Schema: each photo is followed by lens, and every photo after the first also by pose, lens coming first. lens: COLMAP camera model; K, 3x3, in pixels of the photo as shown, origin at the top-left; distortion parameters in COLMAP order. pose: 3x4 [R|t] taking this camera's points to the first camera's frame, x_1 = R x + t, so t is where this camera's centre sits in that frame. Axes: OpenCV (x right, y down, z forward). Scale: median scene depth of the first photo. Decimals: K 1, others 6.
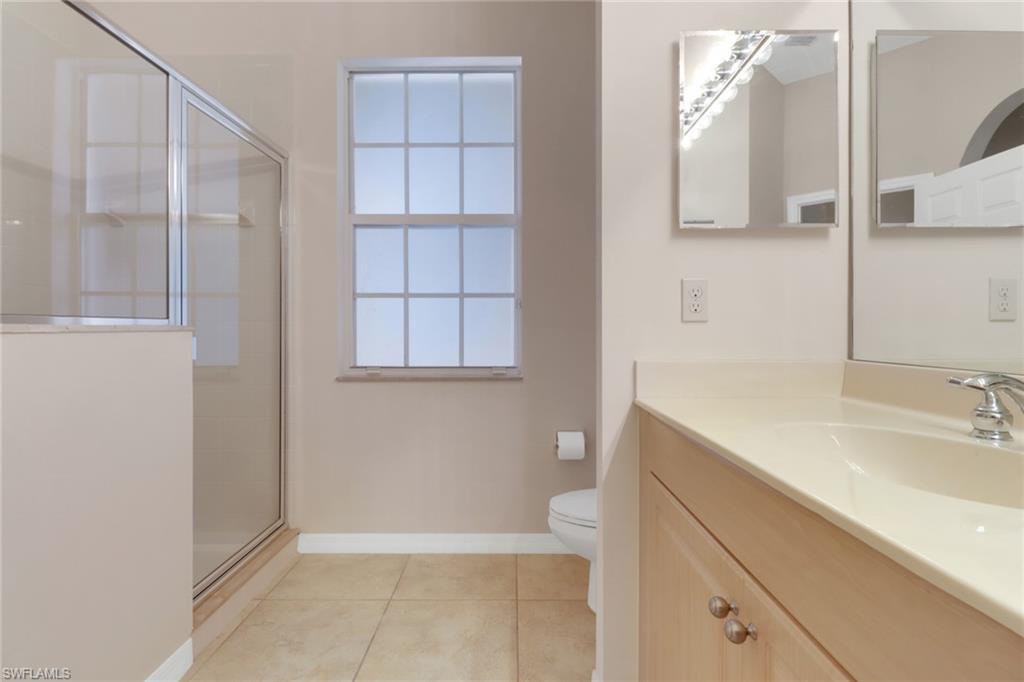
lens RADIAL K [[492.7, 0, 505.6], [0, 492.7, 329.2], [0, 0, 1]] dist [0.005058, -0.002285]
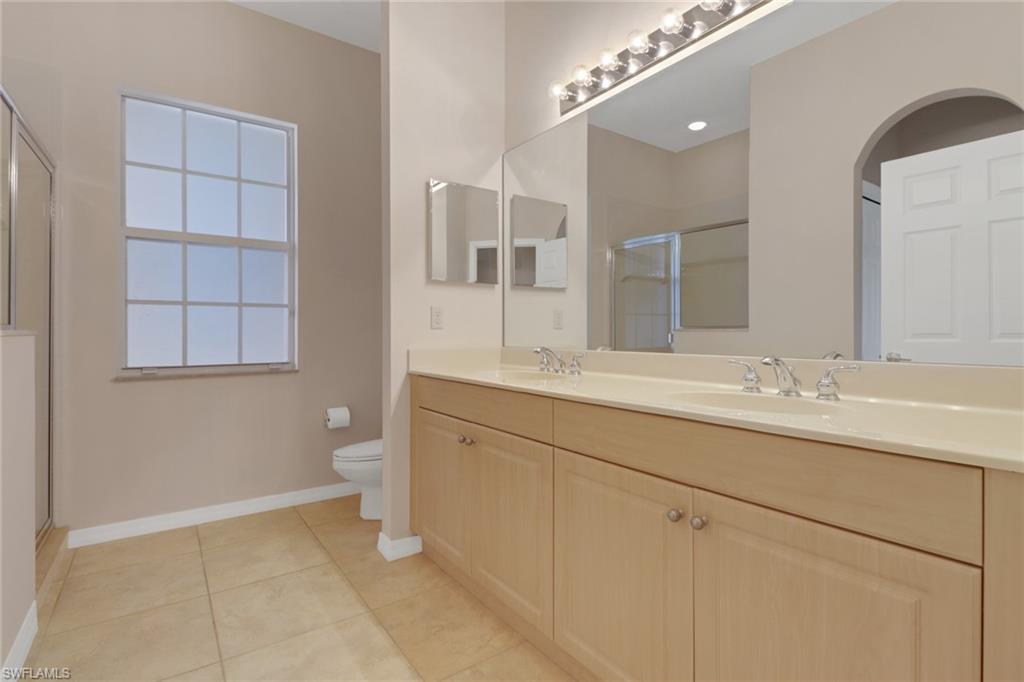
lens RADIAL K [[492.7, 0, 511.7], [0, 492.7, 335.2], [0, 0, 1]] dist [0.005058, -0.002285]
pose [[0.814227, -0.005389, 0.580522, -0.252715], [0.002555, 0.999980, 0.005700, 0.000287], [-0.580542, -0.003158, 0.814224, -0.374059]]
